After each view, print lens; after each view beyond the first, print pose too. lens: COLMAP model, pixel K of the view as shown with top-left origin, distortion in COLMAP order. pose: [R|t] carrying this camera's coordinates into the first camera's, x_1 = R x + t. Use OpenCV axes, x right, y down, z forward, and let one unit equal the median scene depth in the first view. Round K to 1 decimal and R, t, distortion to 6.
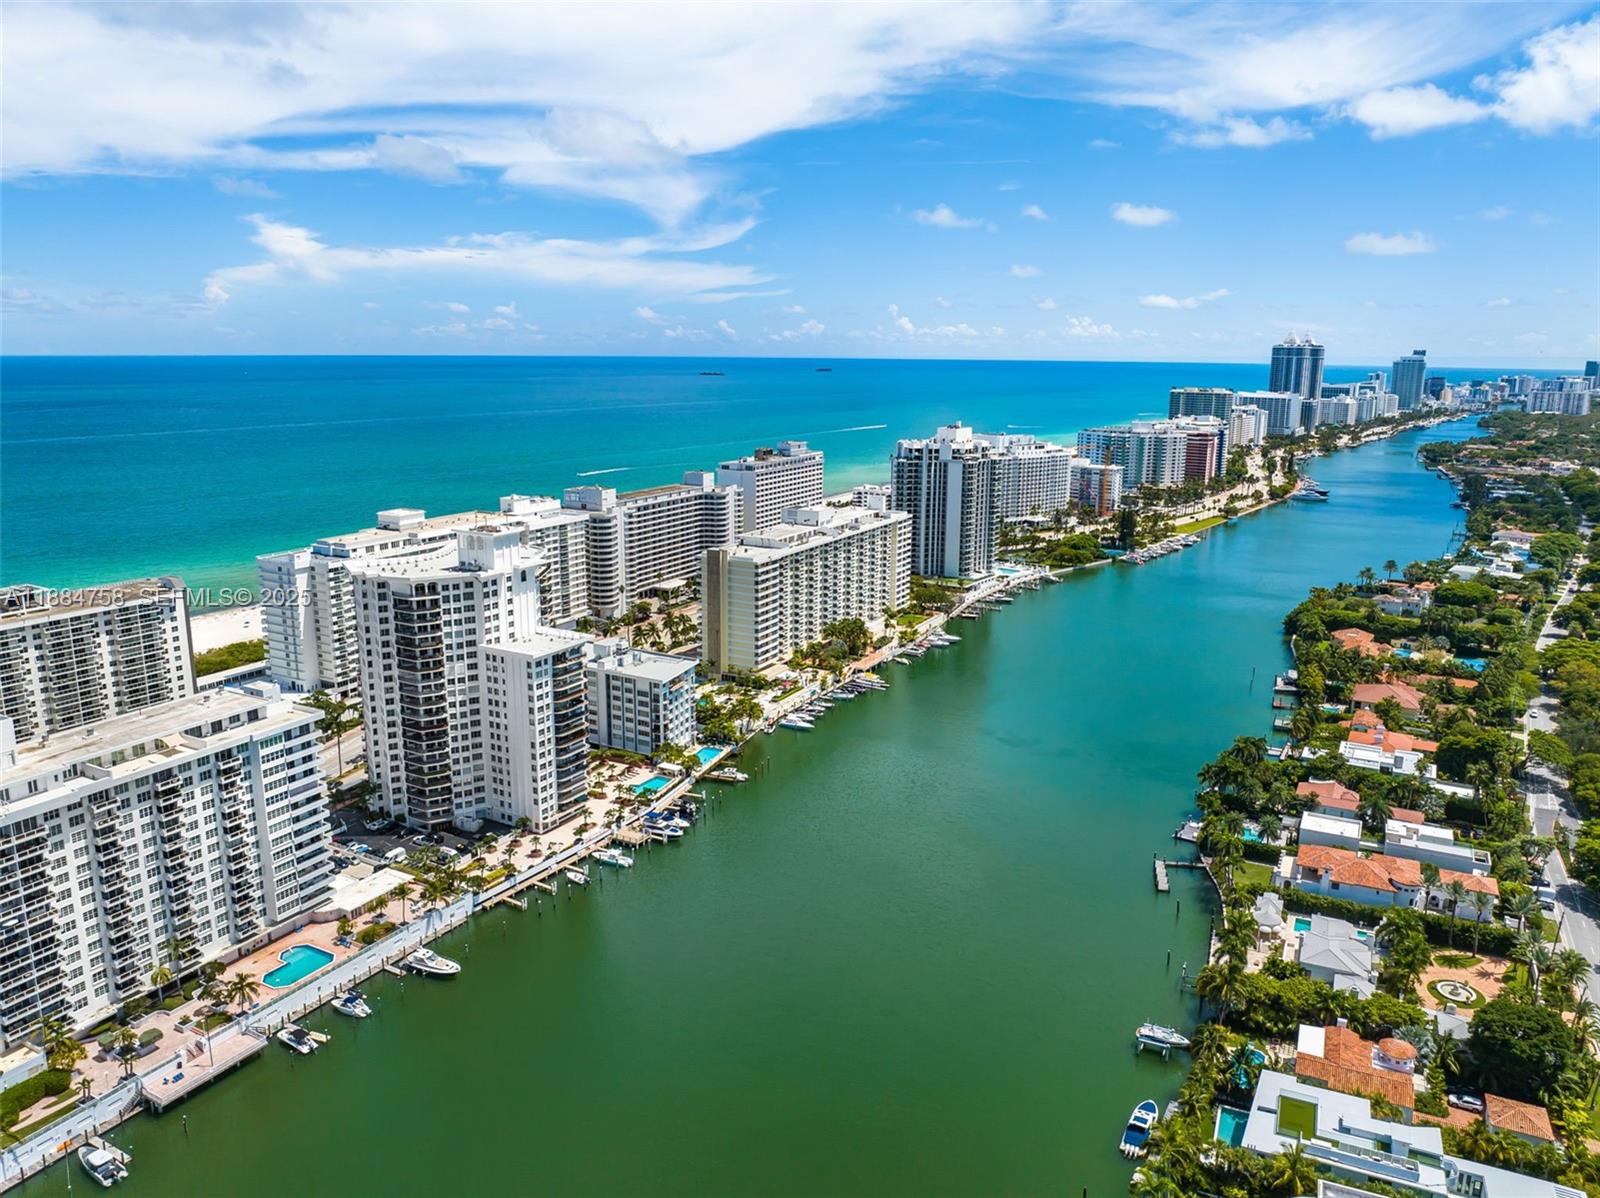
lens RADIAL K [[1132.6, 0, 800.0], [0, 1132.6, 599.0], [0, 0, 1]] dist [-0.004970, -0.001848]
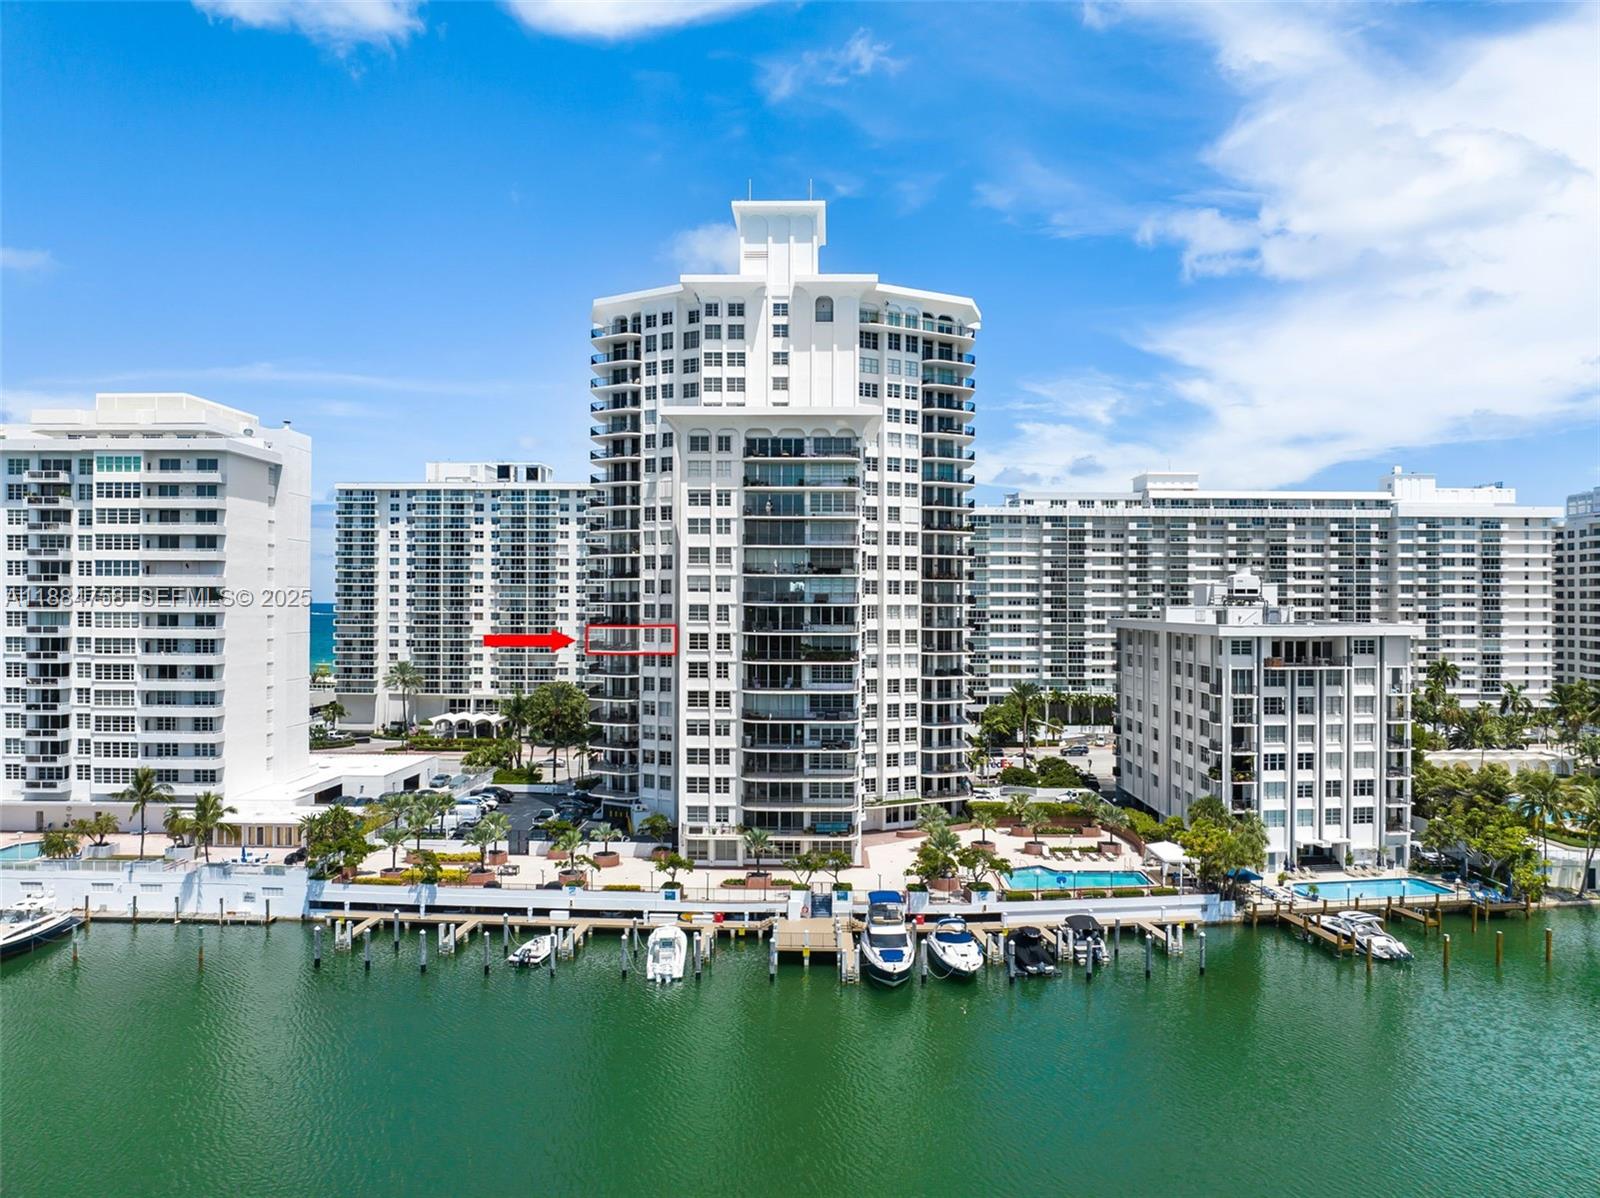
lens RADIAL K [[1132.6, 0, 800.0], [0, 1132.6, 599.0], [0, 0, 1]] dist [-0.004970, -0.001848]
pose [[0.475859, -0.012257, -0.879436, 0.154829], [-0.191553, 0.974456, -0.117230, 0.151465], [0.858409, 0.224244, 0.461356, 0.817598]]
